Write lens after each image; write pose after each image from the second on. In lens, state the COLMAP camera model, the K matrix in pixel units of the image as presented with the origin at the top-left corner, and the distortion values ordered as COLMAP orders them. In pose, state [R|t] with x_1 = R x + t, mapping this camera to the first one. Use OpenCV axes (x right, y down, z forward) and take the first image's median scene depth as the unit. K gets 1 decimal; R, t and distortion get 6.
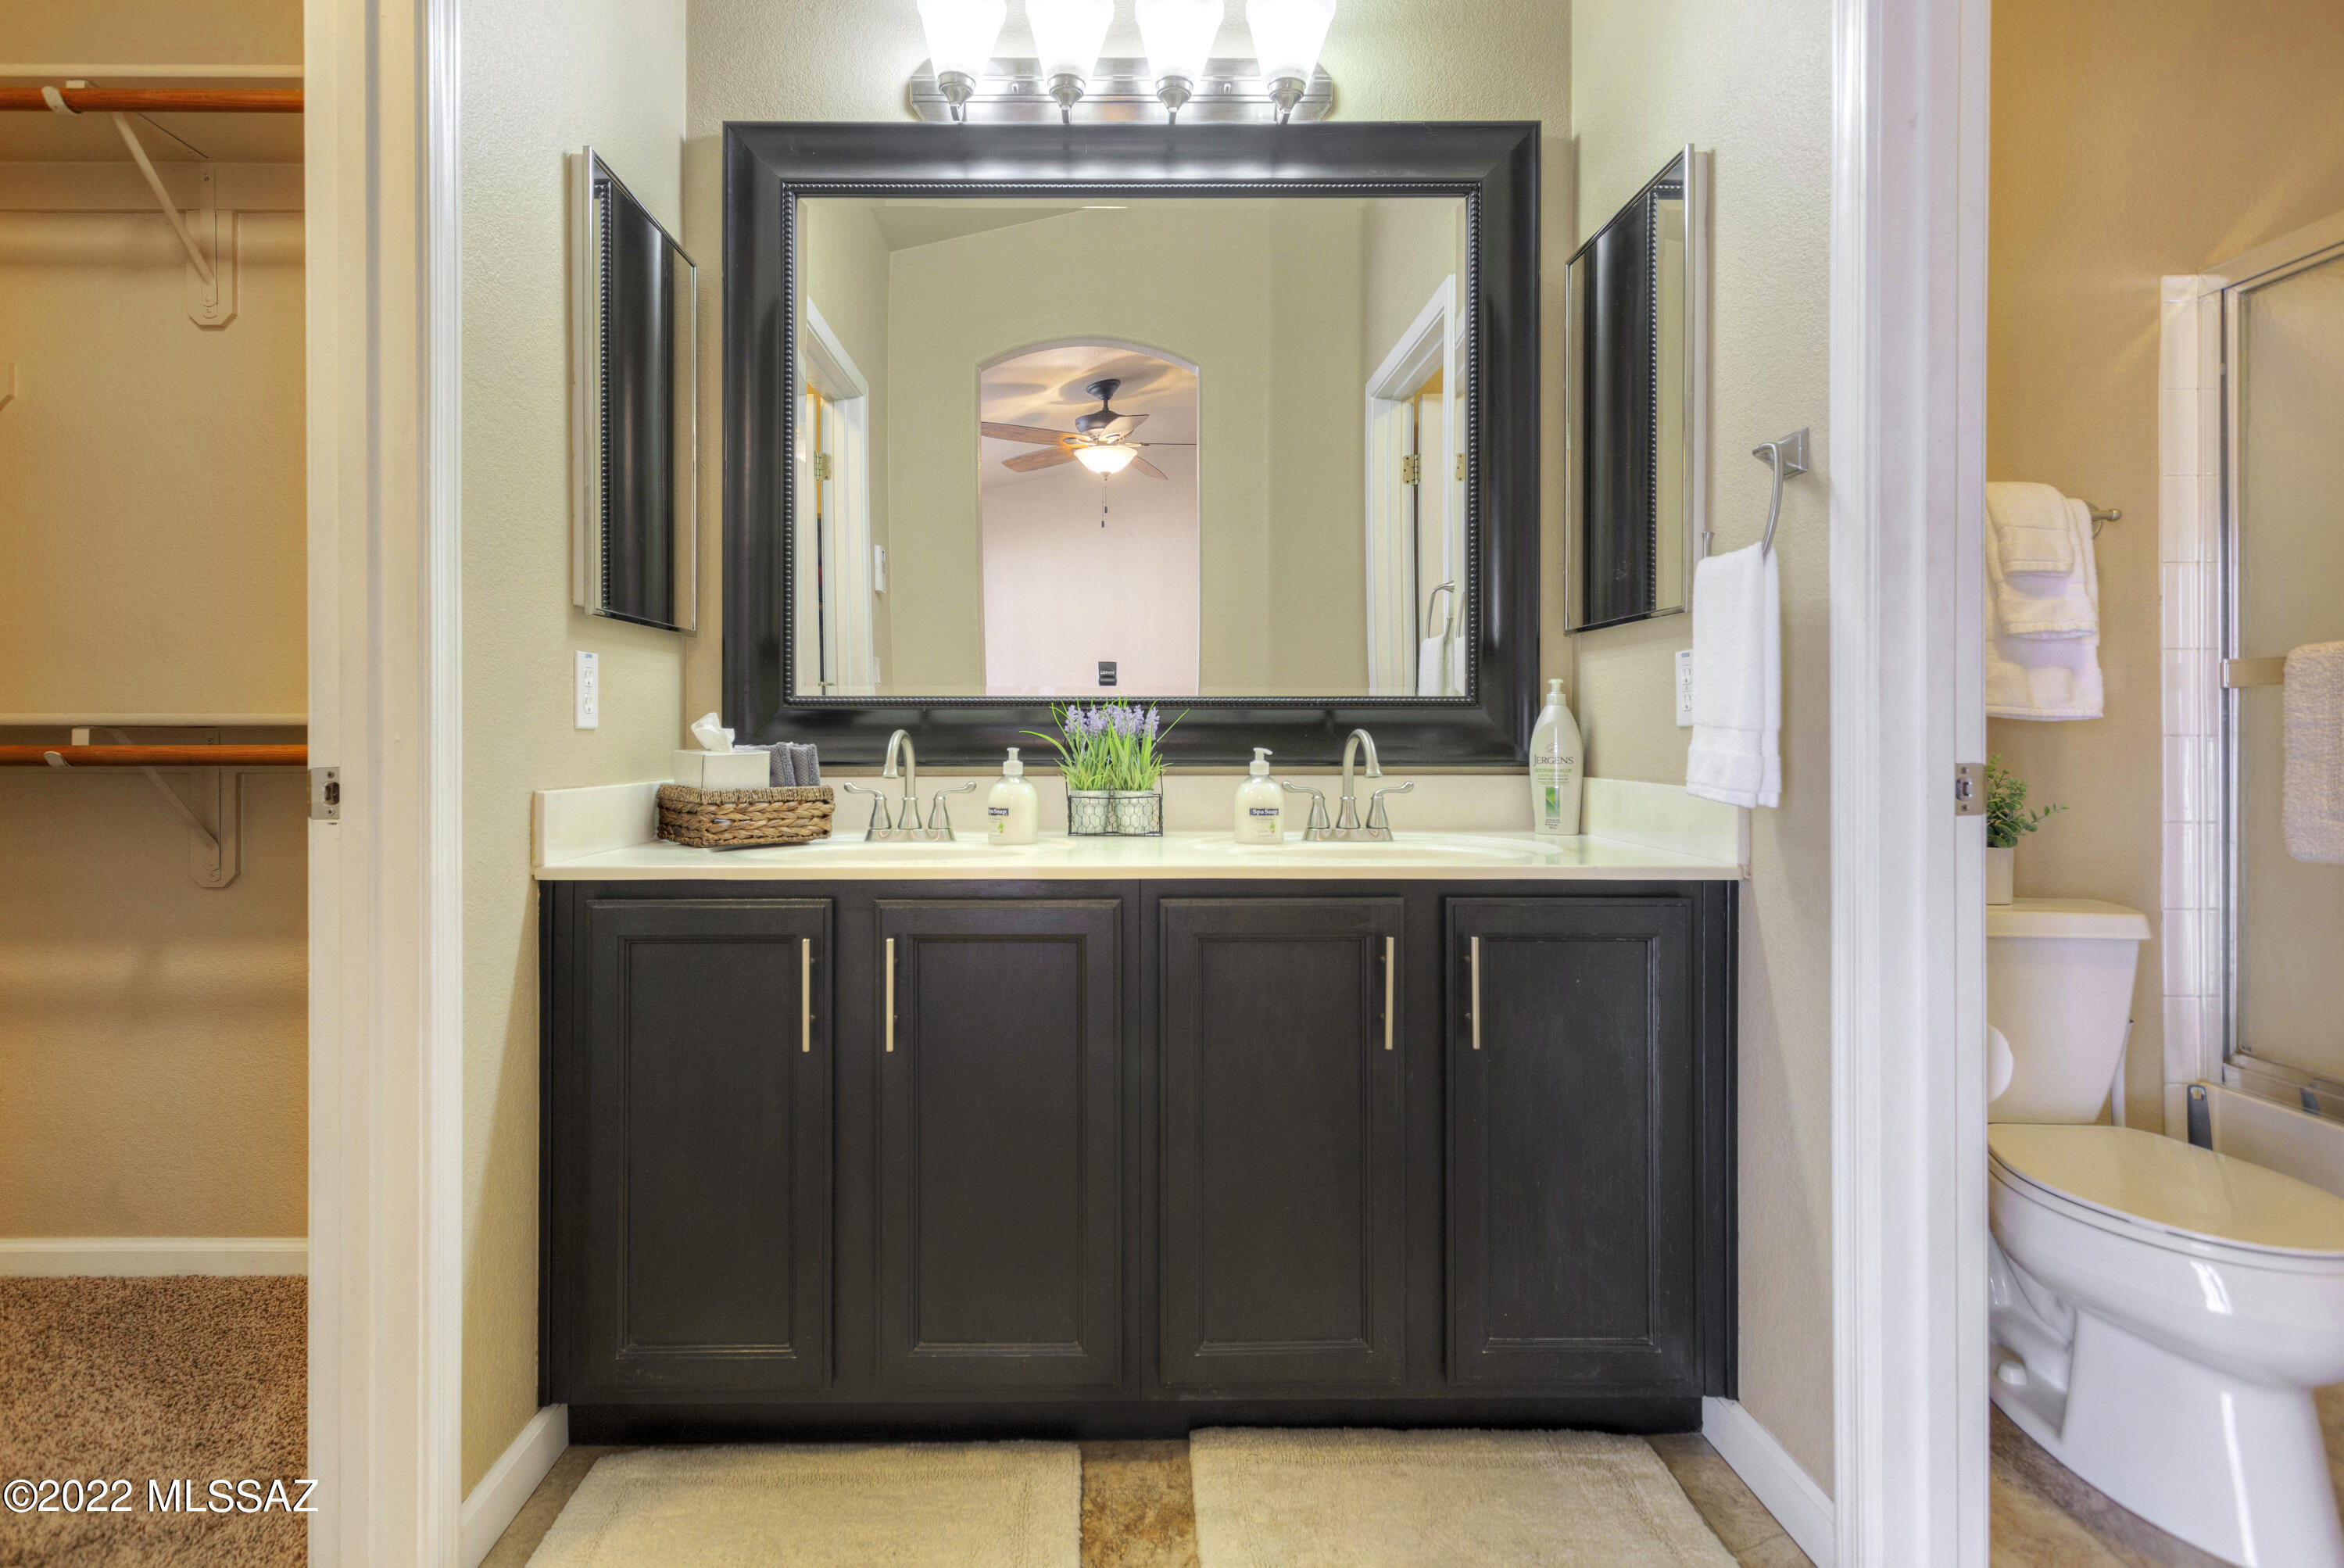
lens RADIAL K [[1098.7, 0, 1109.2], [0, 1098.7, 735.1], [0, 0, 1]] dist [0.002490, 0.002827]
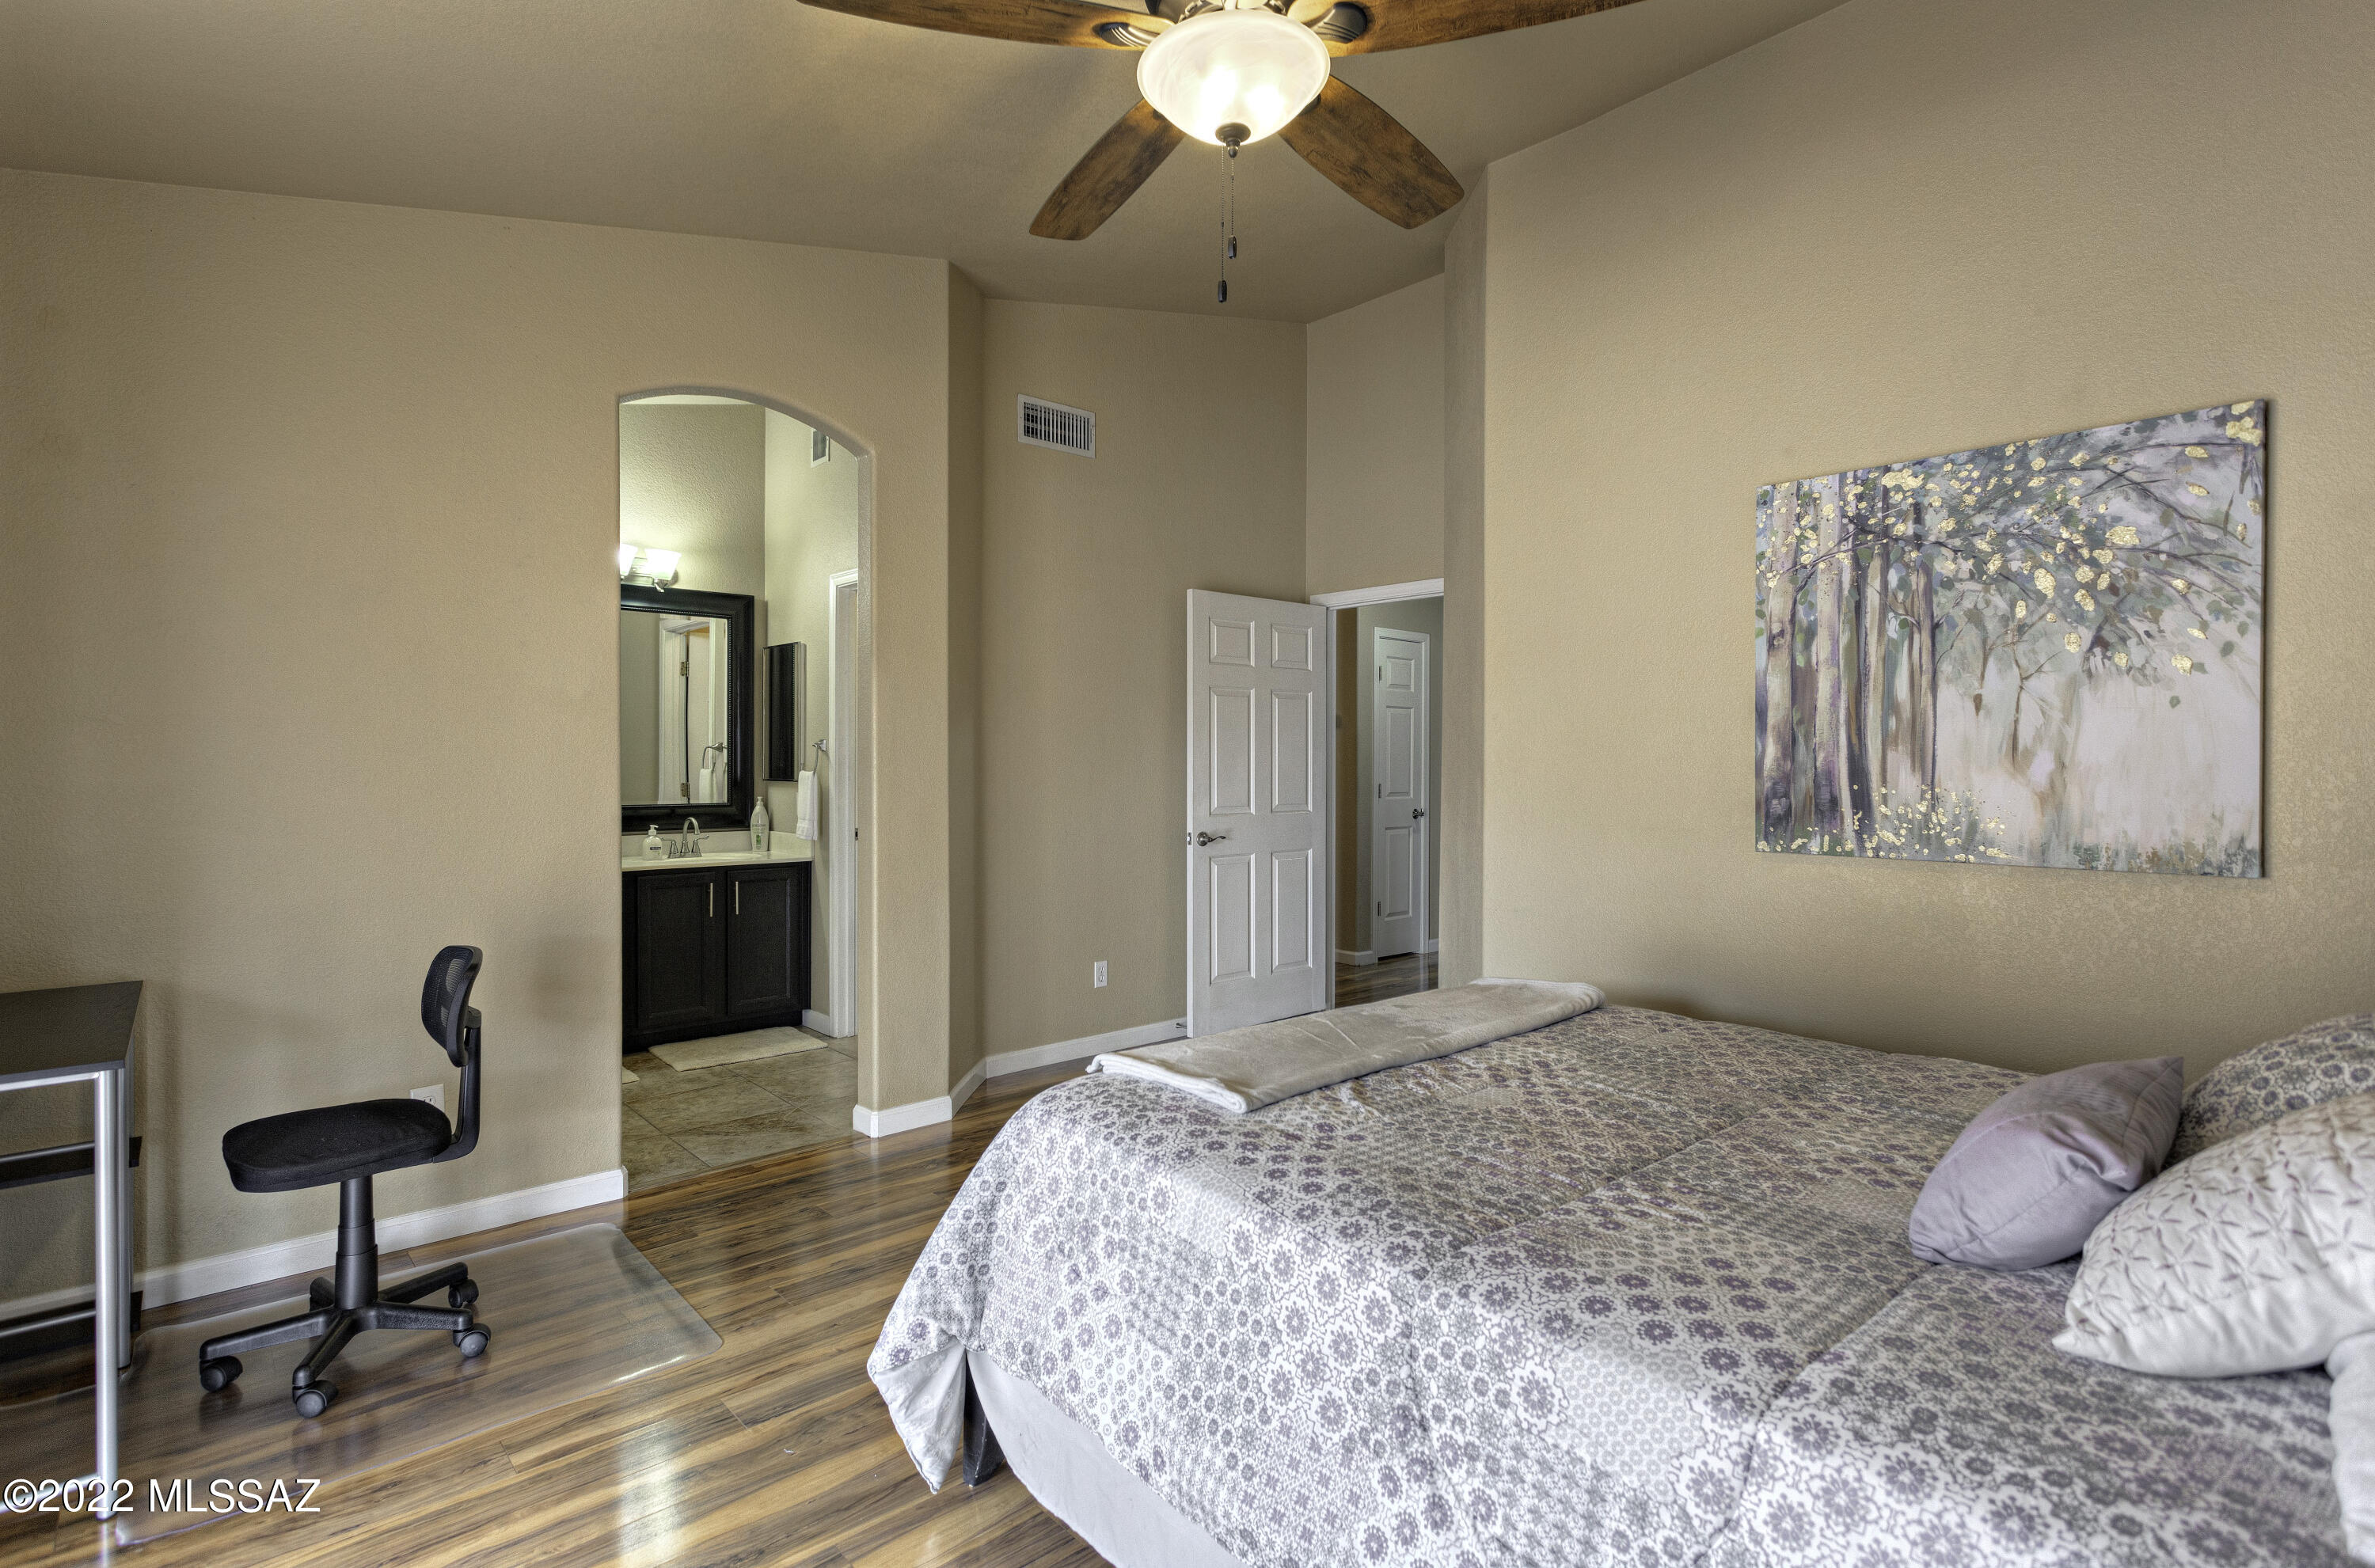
lens RADIAL K [[1113.1, 0, 1179.2], [0, 1113.1, 780.8], [0, 0, 1]] dist [0.002490, 0.002827]
pose [[0.734820, -0.001381, 0.678261, -0.783106], [-0.000937, 0.999995, 0.003051, -0.107104], [-0.678261, -0.002877, 0.734815, -1.933276]]
